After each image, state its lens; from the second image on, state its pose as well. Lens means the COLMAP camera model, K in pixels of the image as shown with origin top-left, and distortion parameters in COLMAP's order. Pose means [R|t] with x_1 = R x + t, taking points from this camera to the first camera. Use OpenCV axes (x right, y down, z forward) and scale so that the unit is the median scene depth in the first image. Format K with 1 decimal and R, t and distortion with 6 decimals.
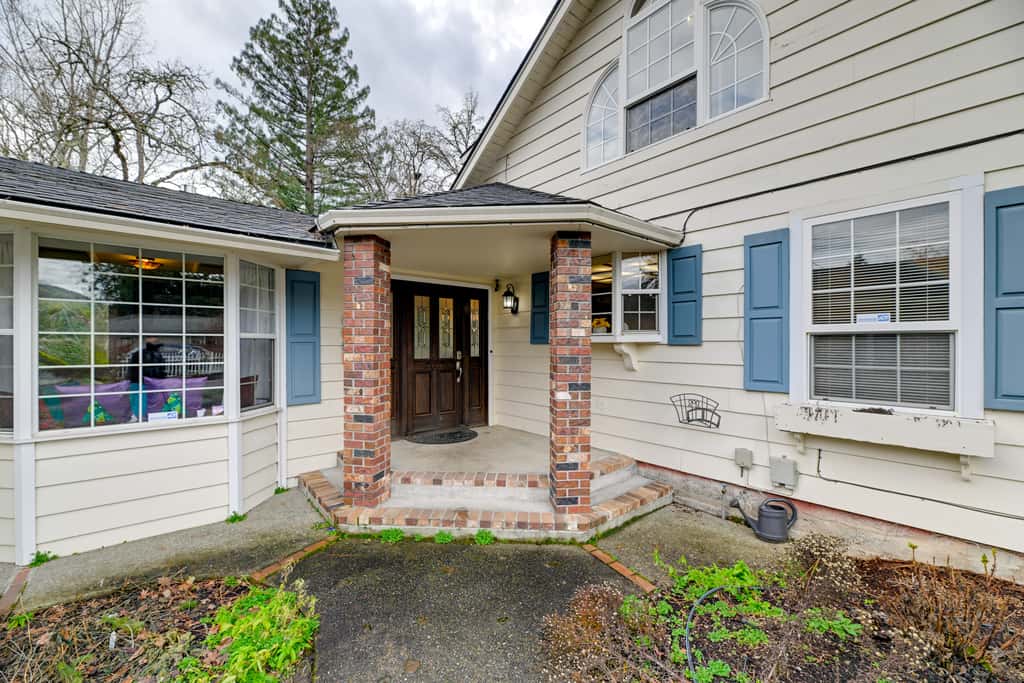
lens RADIAL K [[413.3, 0, 512.9], [0, 413.3, 347.9], [0, 0, 1]] dist [-0.003504, -0.000574]
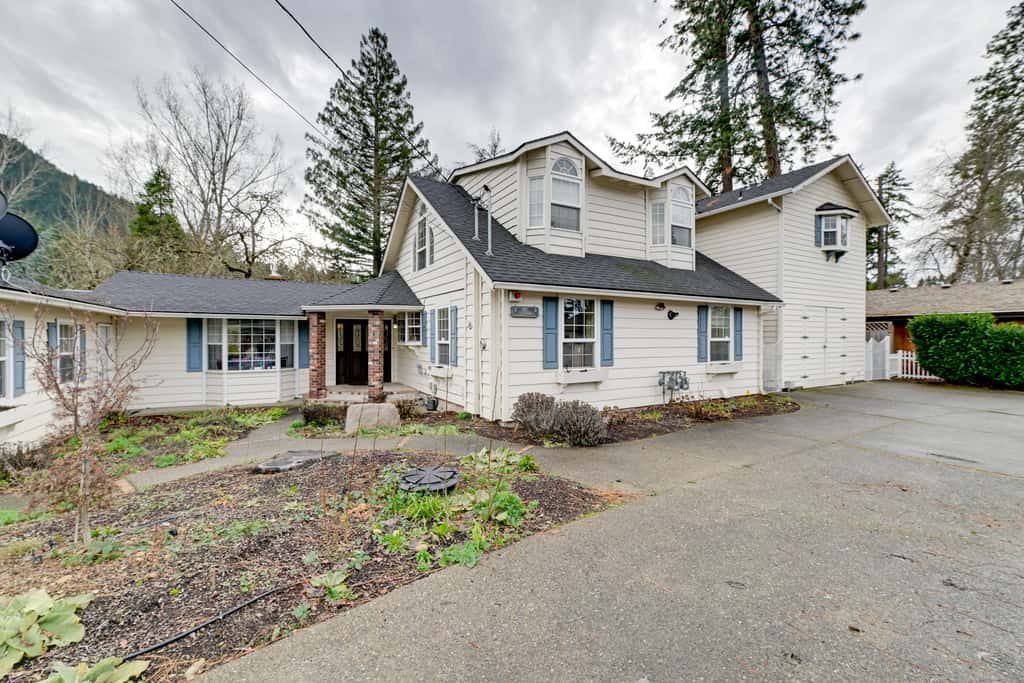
lens RADIAL K [[439.0, 0, 522.5], [0, 439.0, 344.0], [0, 0, 1]] dist [-0.008365, -0.000236]
pose [[0.982374, 0.000493, -0.186924, 0.178536], [0.000384, 0.999989, 0.004653, -0.004283], [0.186924, -0.004643, 0.982363, -0.193775]]
